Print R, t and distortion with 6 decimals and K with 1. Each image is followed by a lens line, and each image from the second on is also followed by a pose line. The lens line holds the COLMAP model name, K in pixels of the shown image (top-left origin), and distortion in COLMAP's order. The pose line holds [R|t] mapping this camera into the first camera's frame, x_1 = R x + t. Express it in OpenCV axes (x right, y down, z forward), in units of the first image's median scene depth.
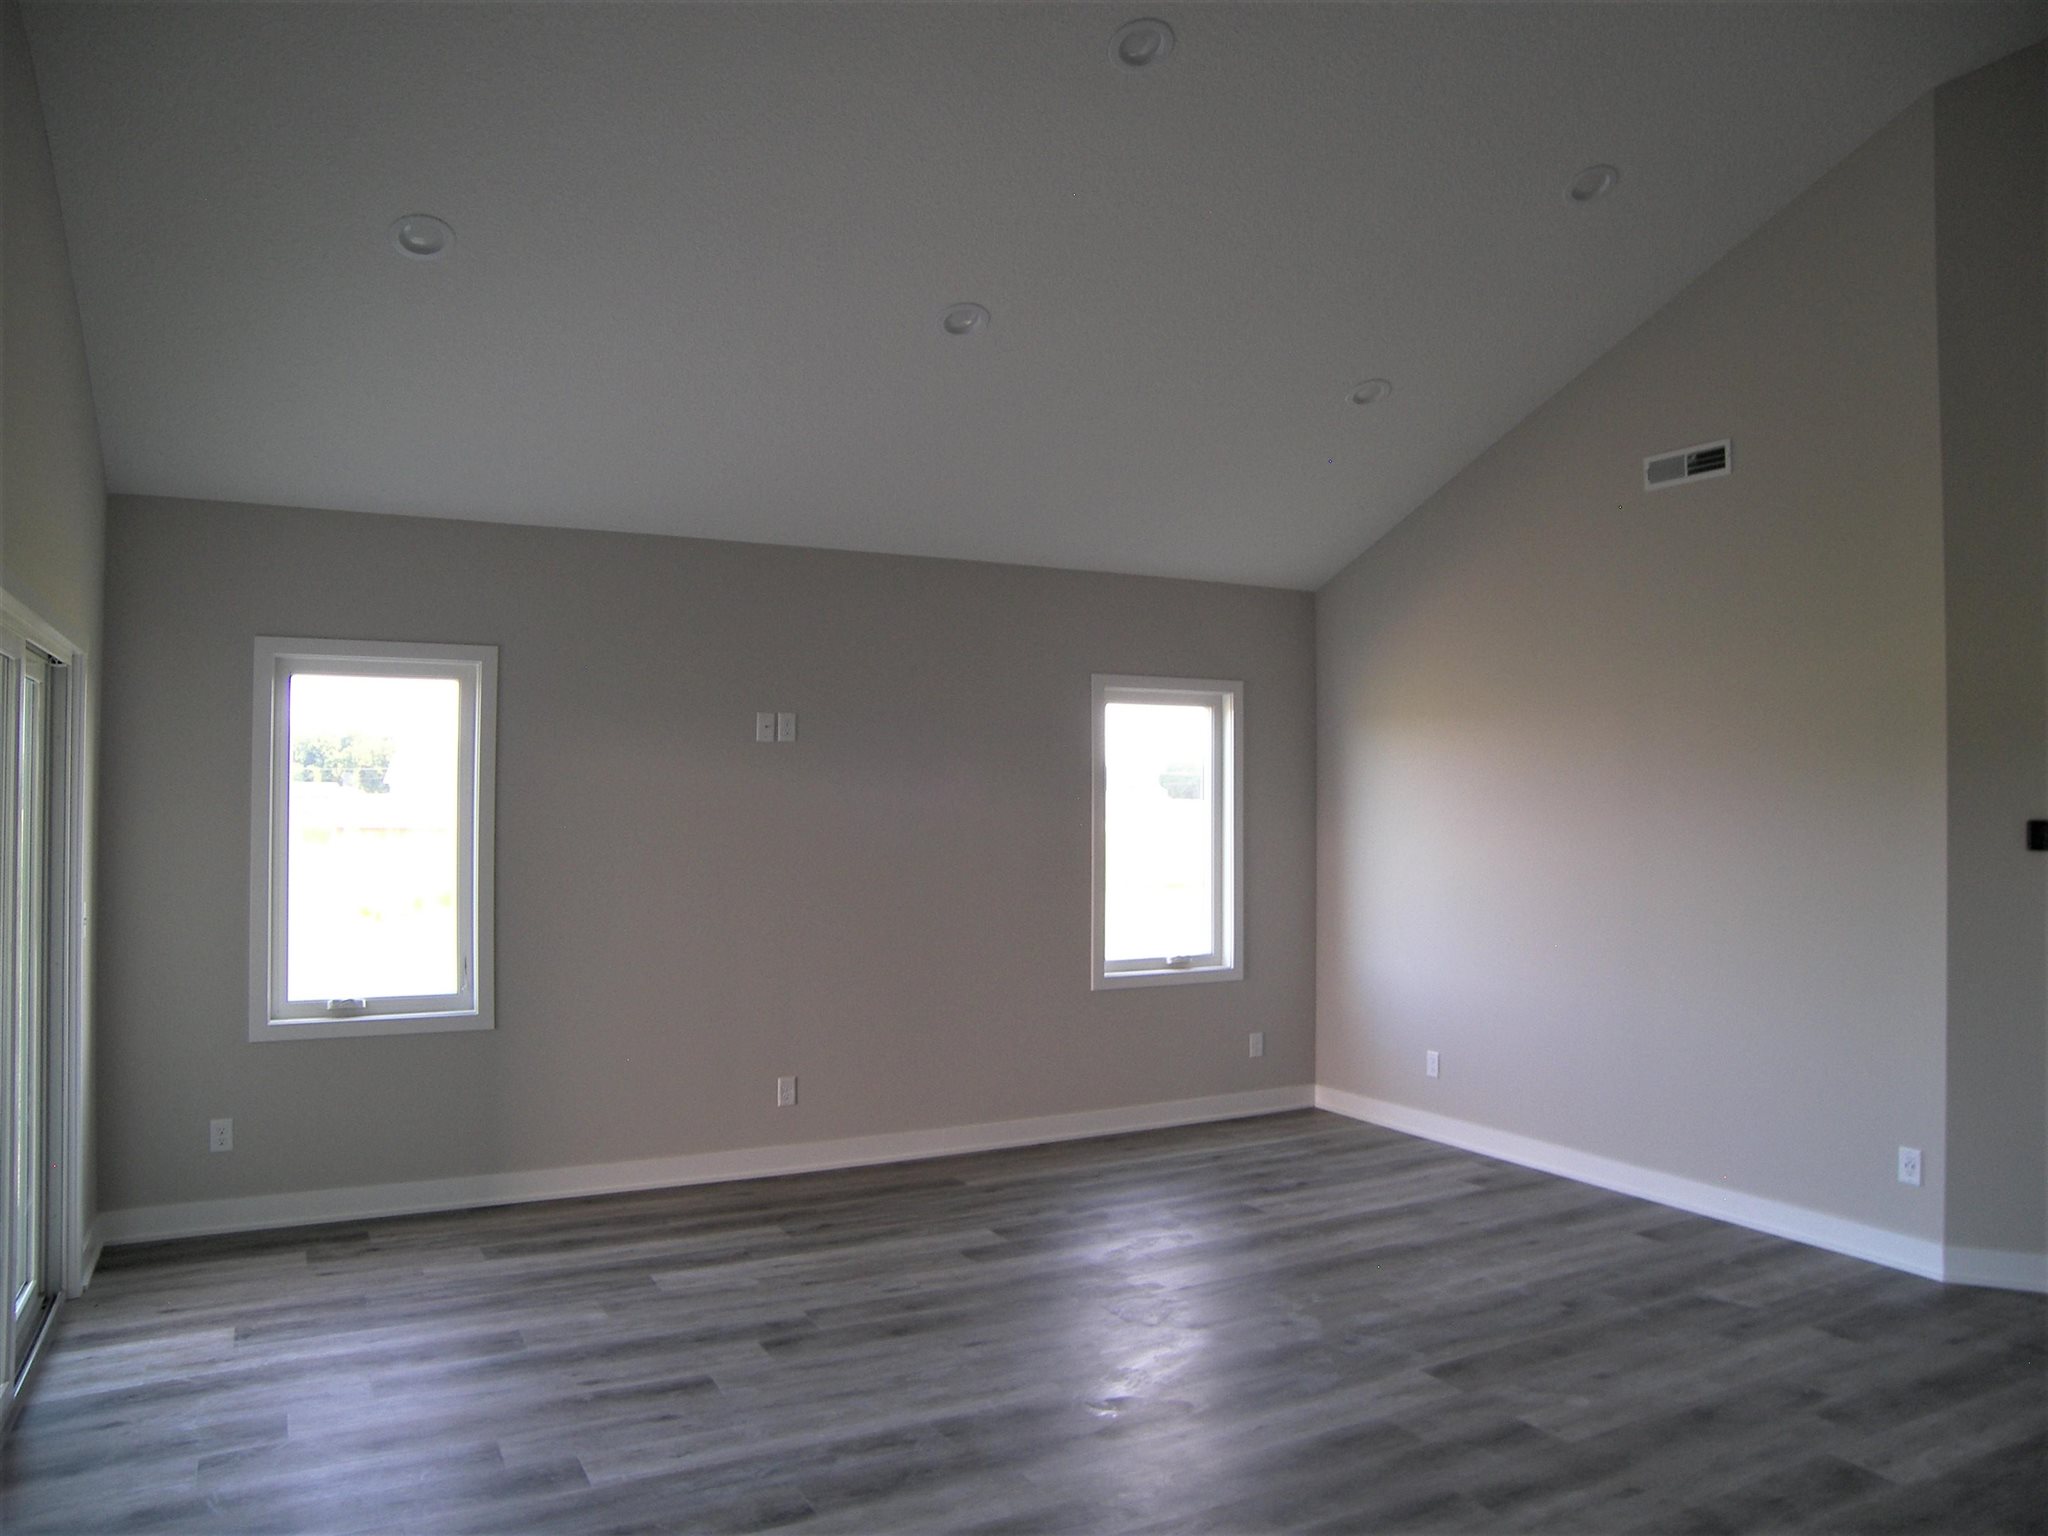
lens RADIAL K [[1446.4, 0, 1024.0], [0, 1446.4, 768.0], [0, 0, 1]] dist [-0.152590, 0.108838]
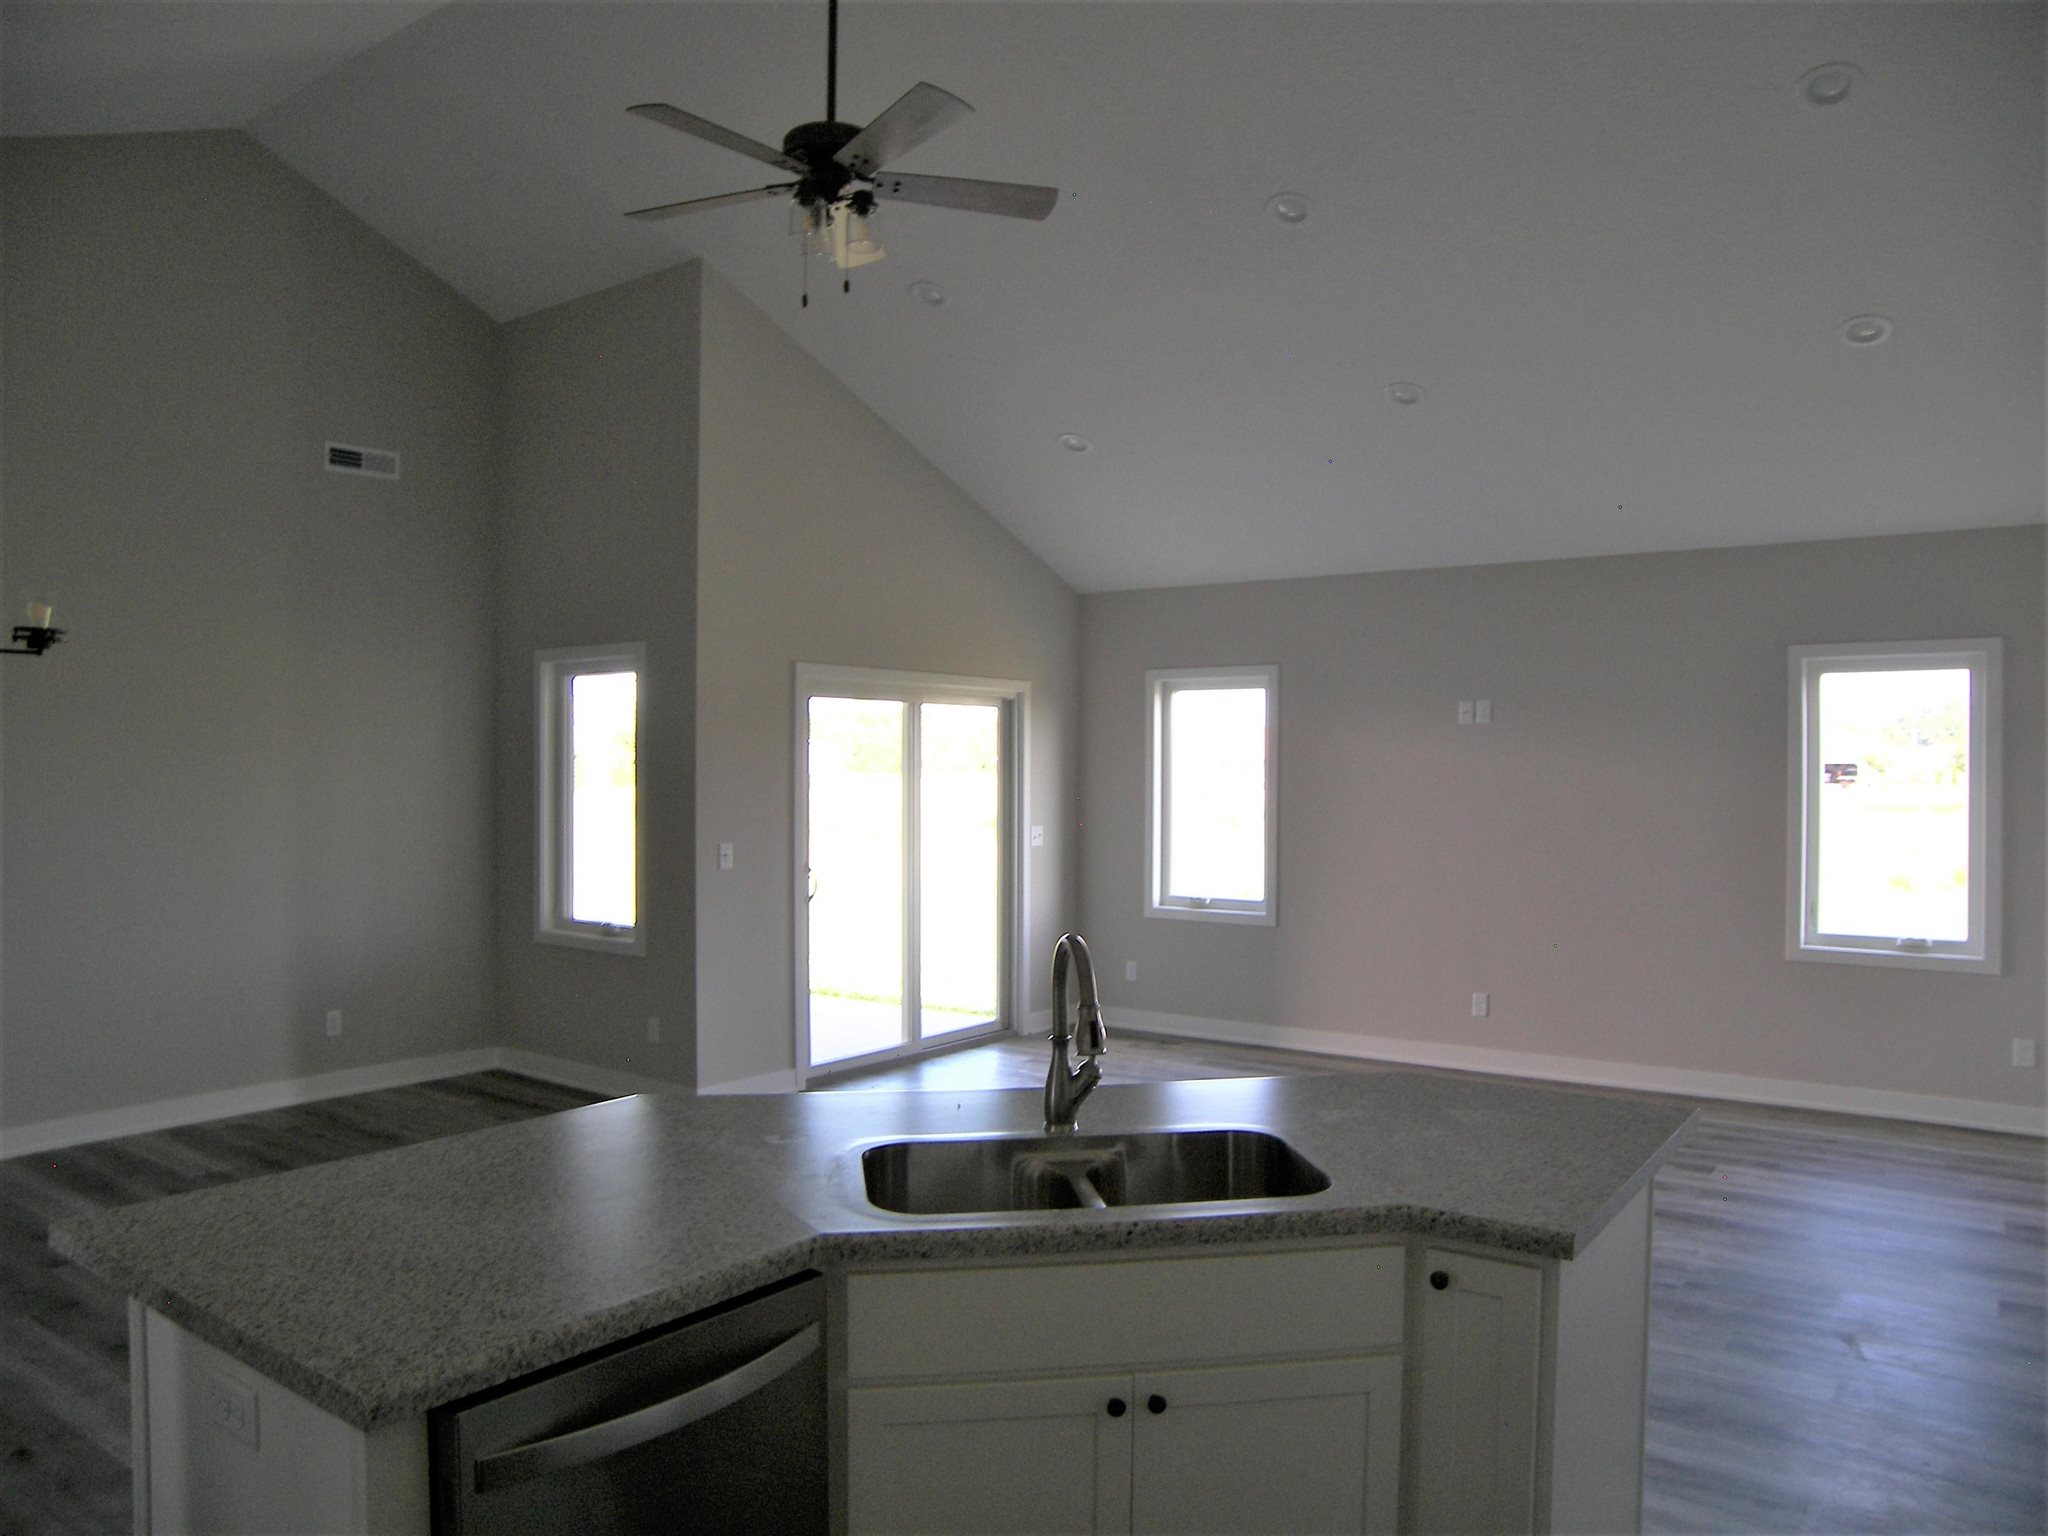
lens RADIAL K [[1446.4, 0, 1024.0], [0, 1446.4, 768.0], [0, 0, 1]] dist [-0.152590, 0.108838]
pose [[0.431614, 0.001267, -0.902057, 0.876114], [0.018583, 0.999774, 0.010296, -0.000053], [0.901867, -0.021207, 0.431493, 0.127456]]
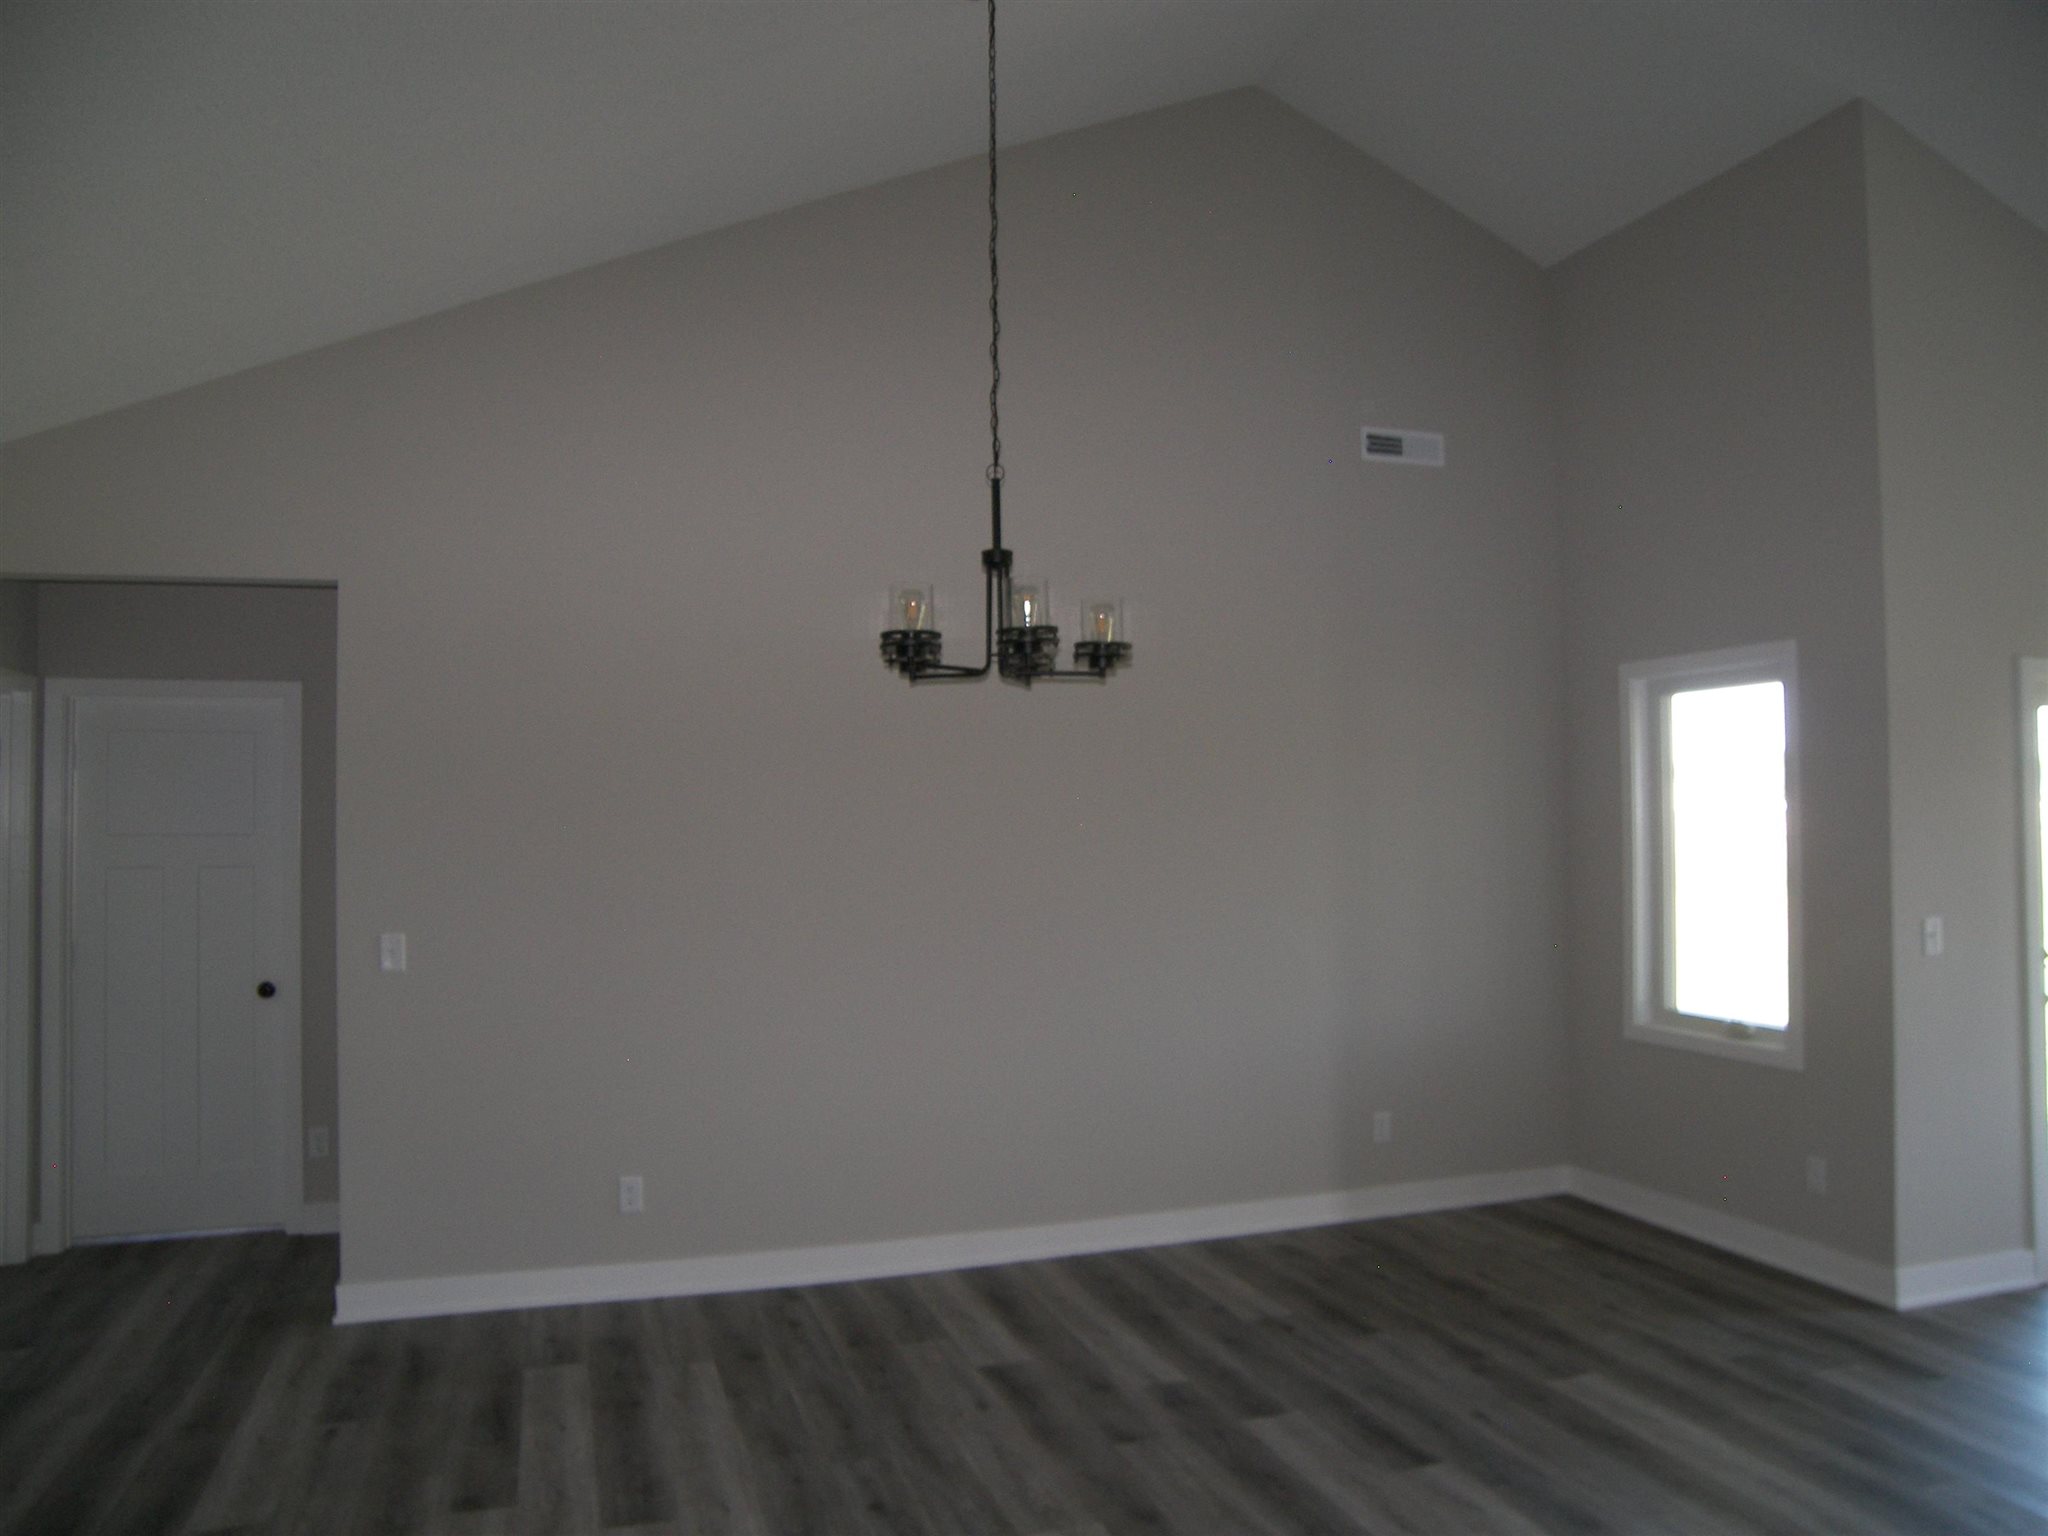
lens RADIAL K [[1446.4, 0, 1024.0], [0, 1446.4, 768.0], [0, 0, 1]] dist [-0.152590, 0.108838]
pose [[-0.167964, -0.035589, -0.985151, 0.566275], [0.027451, 0.998792, -0.040762, 0.000773], [0.985411, -0.033890, -0.166784, 0.028495]]
